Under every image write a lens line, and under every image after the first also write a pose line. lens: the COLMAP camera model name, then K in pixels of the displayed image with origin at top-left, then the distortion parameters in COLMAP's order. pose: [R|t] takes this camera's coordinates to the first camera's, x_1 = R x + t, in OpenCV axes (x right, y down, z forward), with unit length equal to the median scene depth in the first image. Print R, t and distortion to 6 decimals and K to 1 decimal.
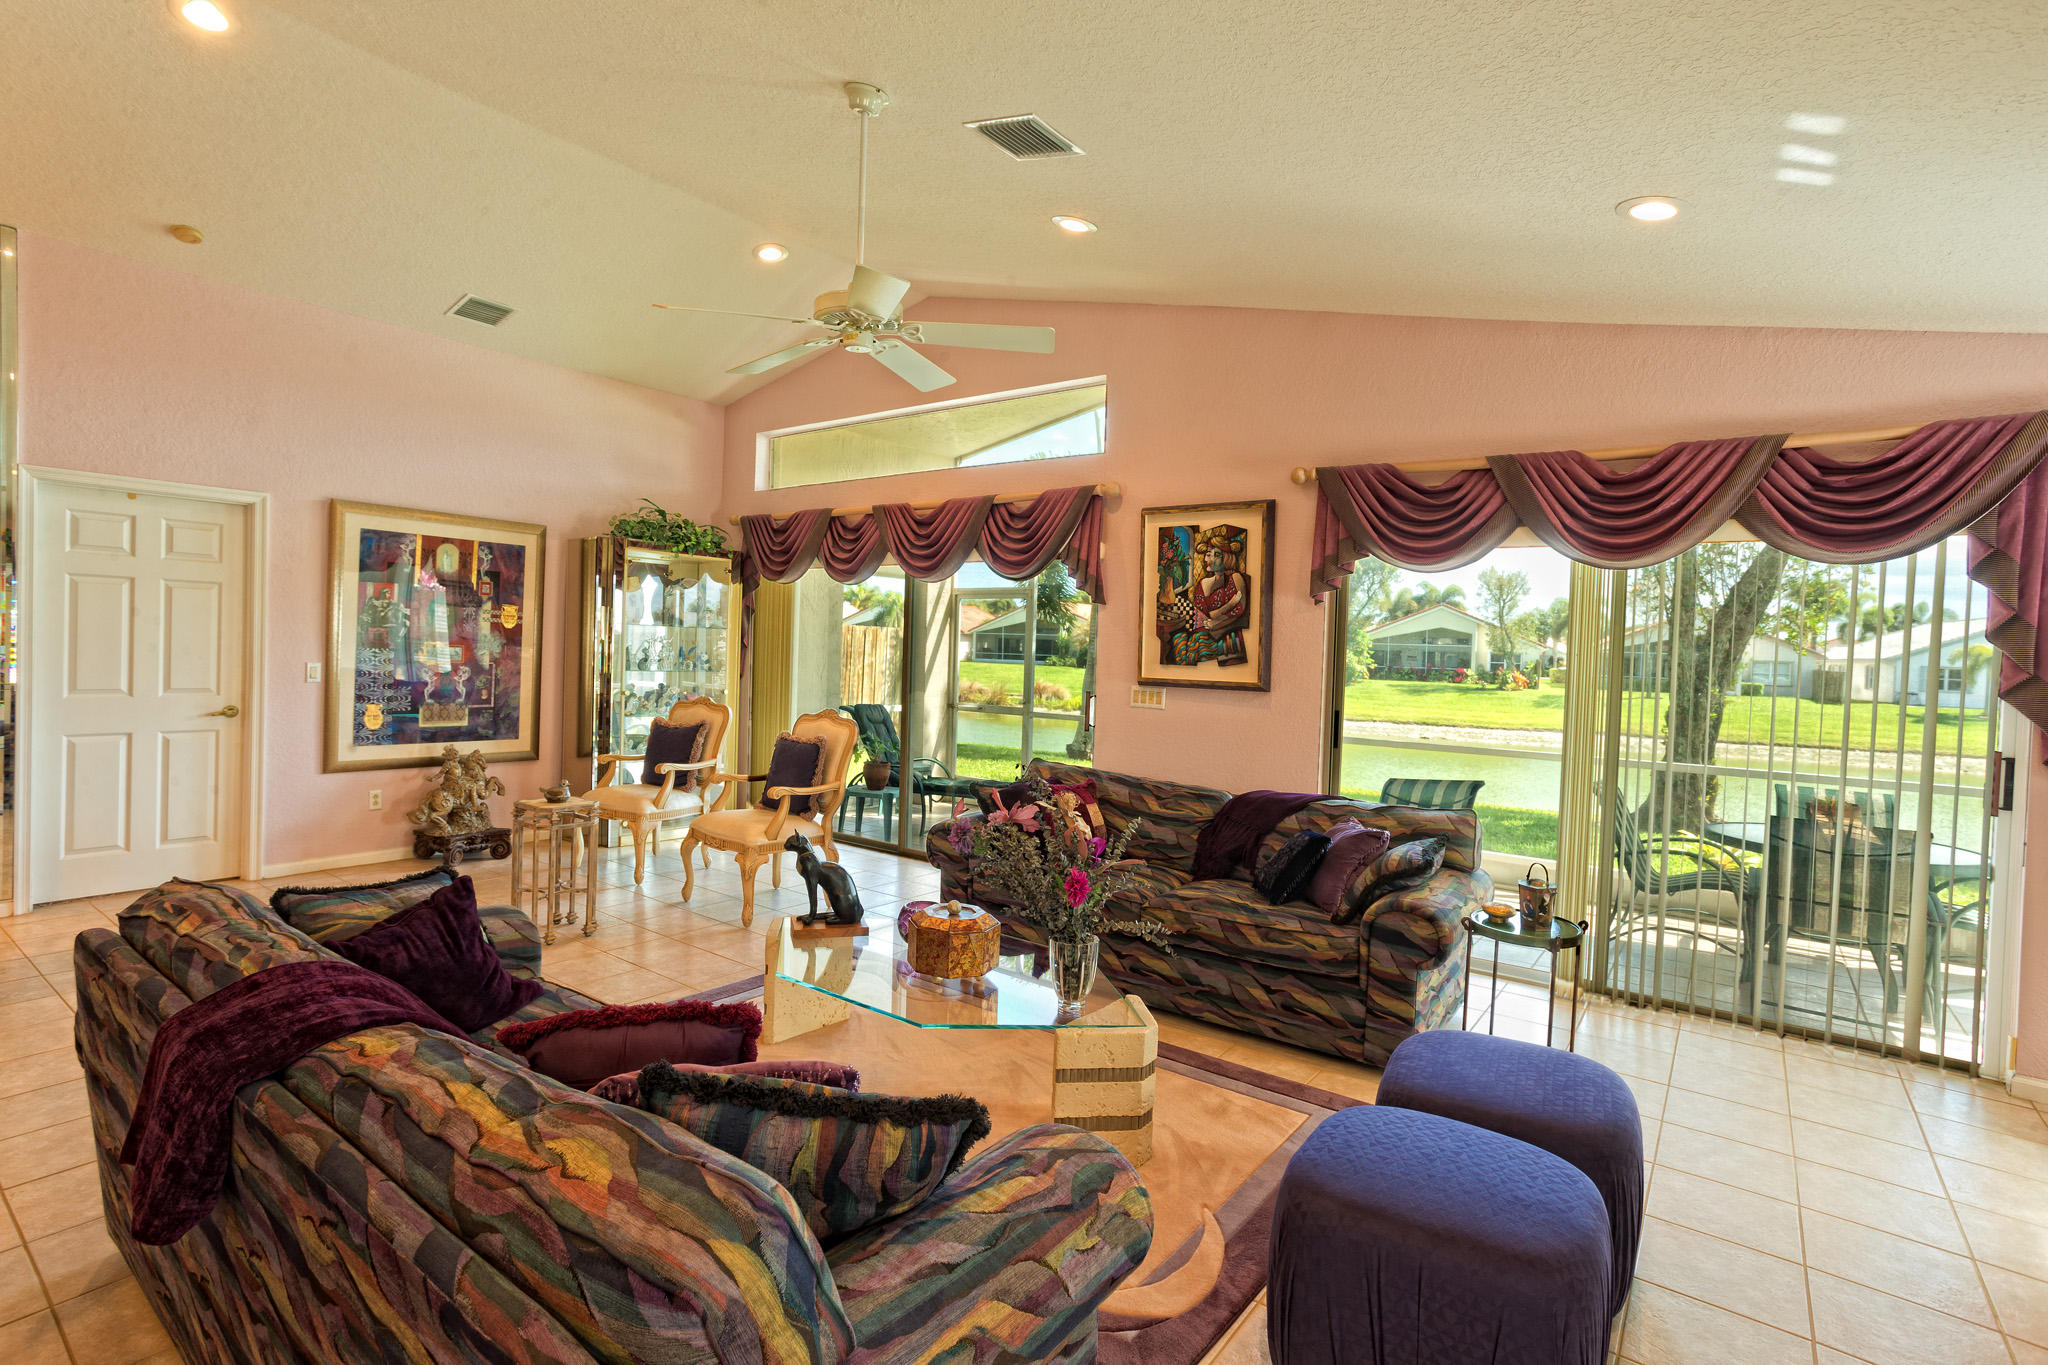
lens RADIAL K [[976.5, 0, 1021.6], [0, 976.5, 680.9], [0, 0, 1]] dist [-0.004126, 0.000003]
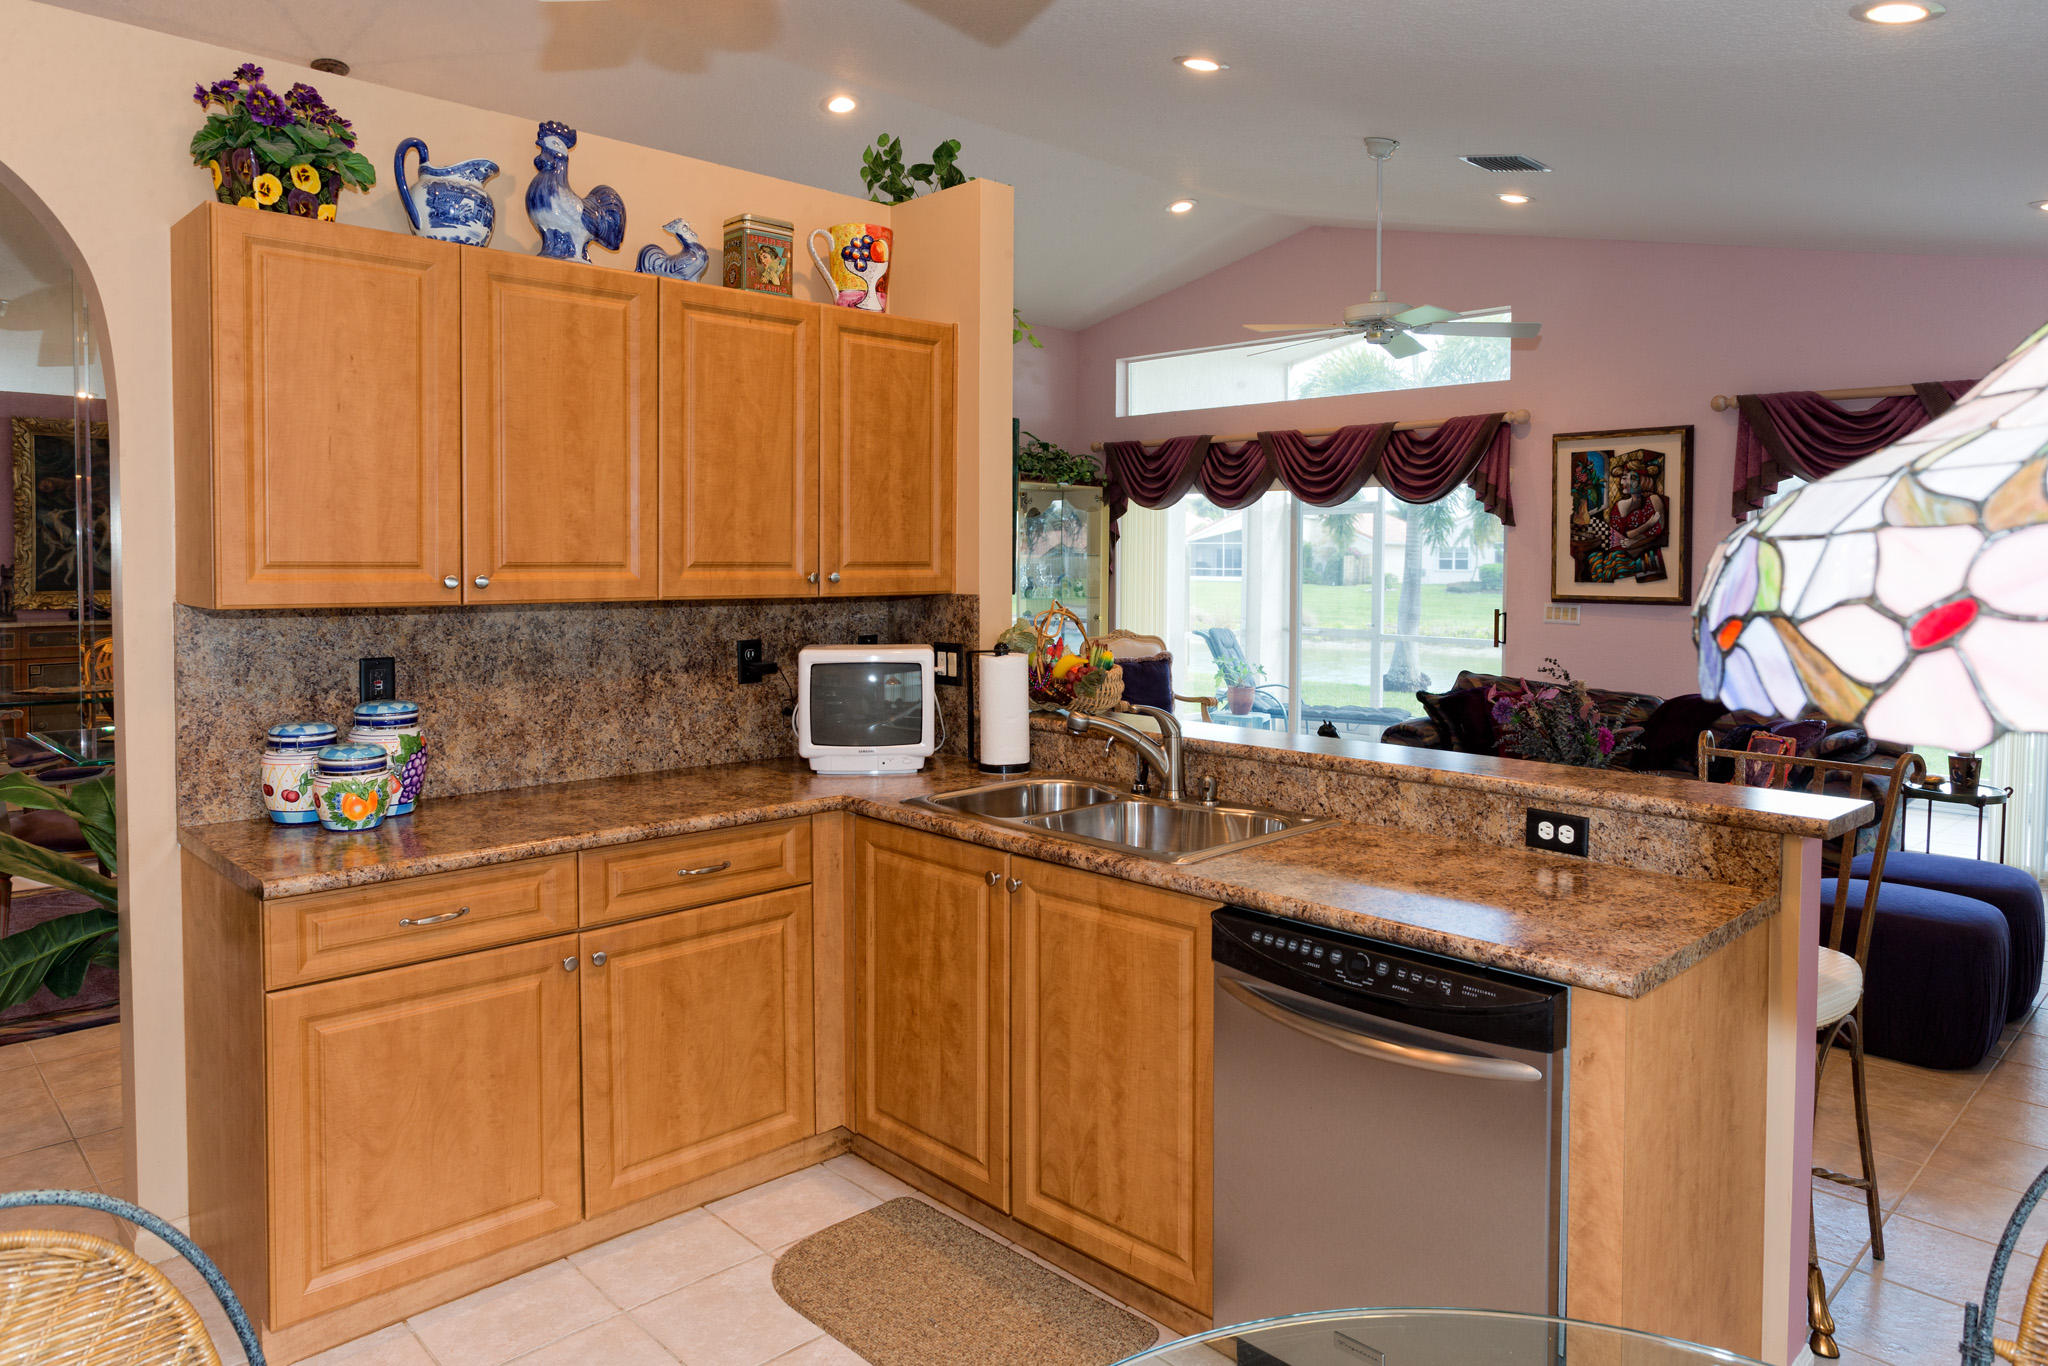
lens RADIAL K [[1320.7, 0, 1023.7], [0, 1320.7, 604.1], [0, 0, 1]] dist [0.023618, 0.001434]
pose [[0.989412, -0.016292, -0.144215, -0.244544], [0.016067, 0.999867, -0.002725, 0.001240], [0.144241, 0.000379, 0.989543, -0.512556]]
